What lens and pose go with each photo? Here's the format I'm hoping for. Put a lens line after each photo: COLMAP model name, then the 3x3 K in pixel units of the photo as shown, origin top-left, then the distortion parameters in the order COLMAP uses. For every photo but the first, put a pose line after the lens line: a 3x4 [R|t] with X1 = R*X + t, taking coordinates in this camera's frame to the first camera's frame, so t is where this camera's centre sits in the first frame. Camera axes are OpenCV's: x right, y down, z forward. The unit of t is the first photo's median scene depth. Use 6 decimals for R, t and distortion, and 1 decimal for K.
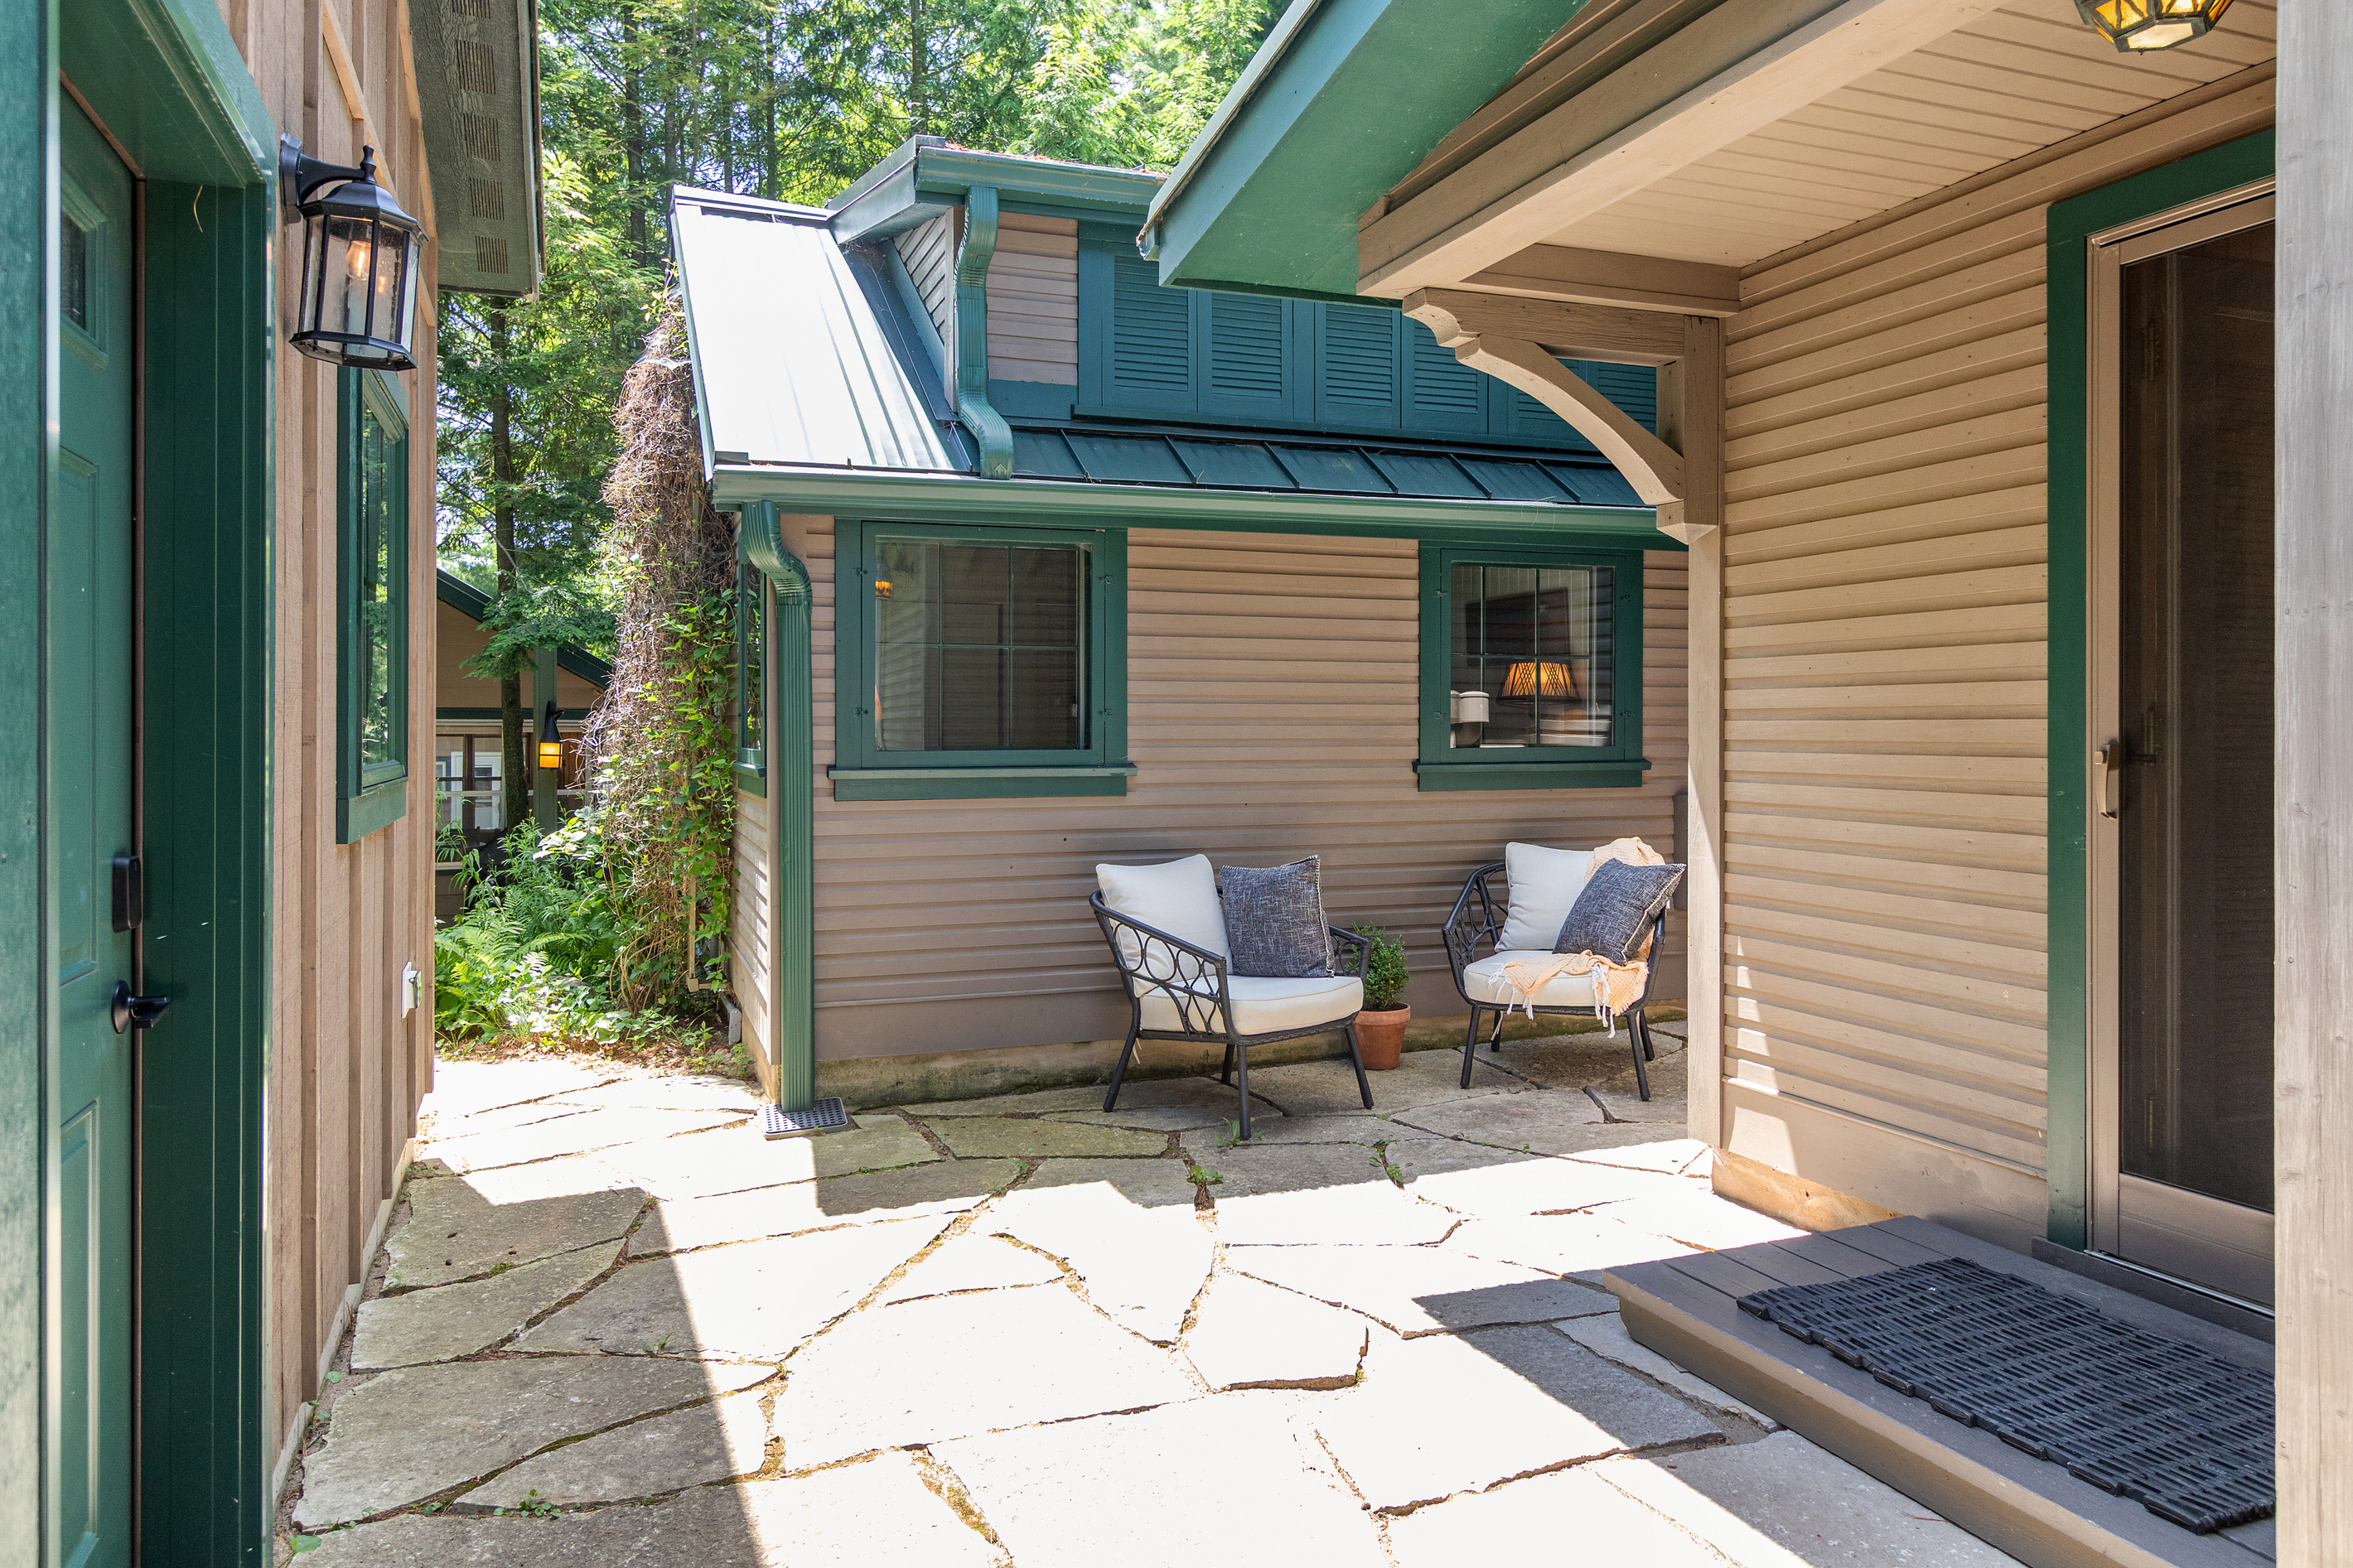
lens RADIAL K [[1594.8, 0, 1178.9], [0, 1594.8, 724.5], [0, 0, 1]] dist [0.001056, 0.000946]
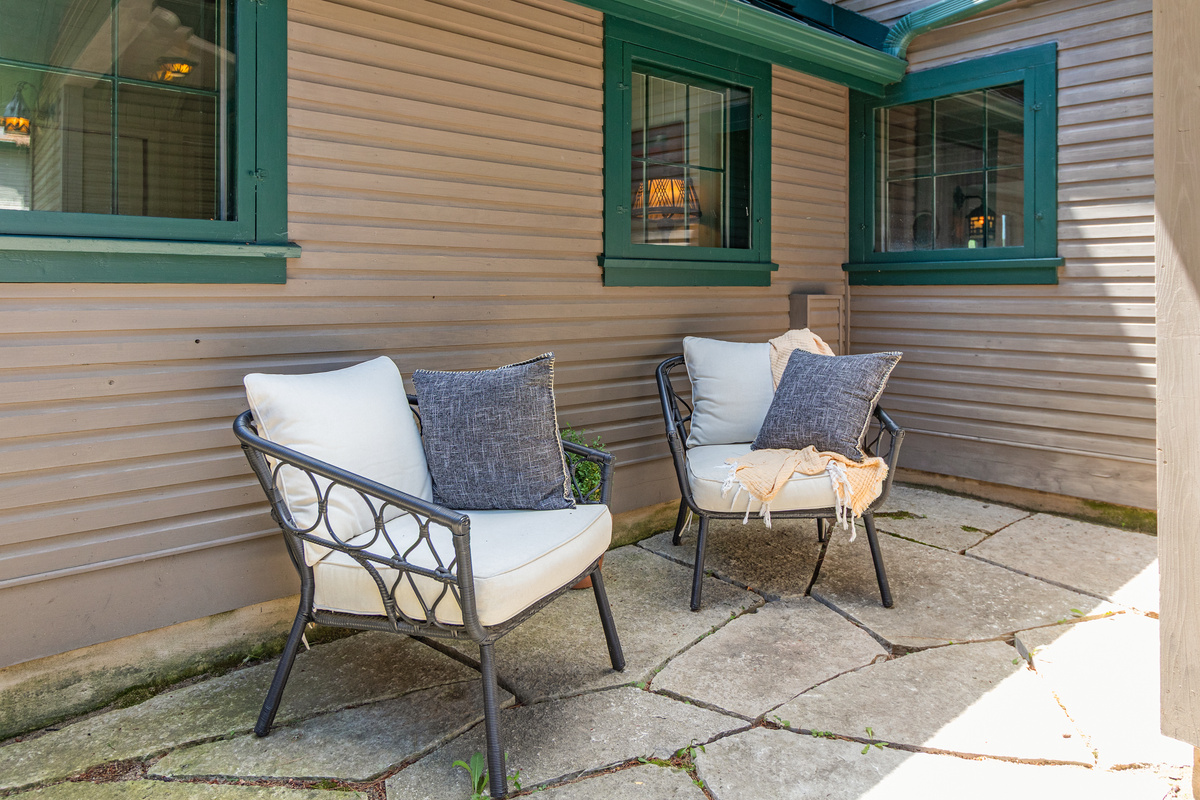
lens RADIAL K [[806.7, 0, 603.0], [0, 806.7, 291.3], [0, 0, 1]] dist [-0.000916, 0.004238]
pose [[0.931798, 0.000808, 0.362977, -0.032474], [-0.001369, 0.999998, 0.001289, 0.048911], [-0.362975, -0.001698, 0.931797, 0.591698]]
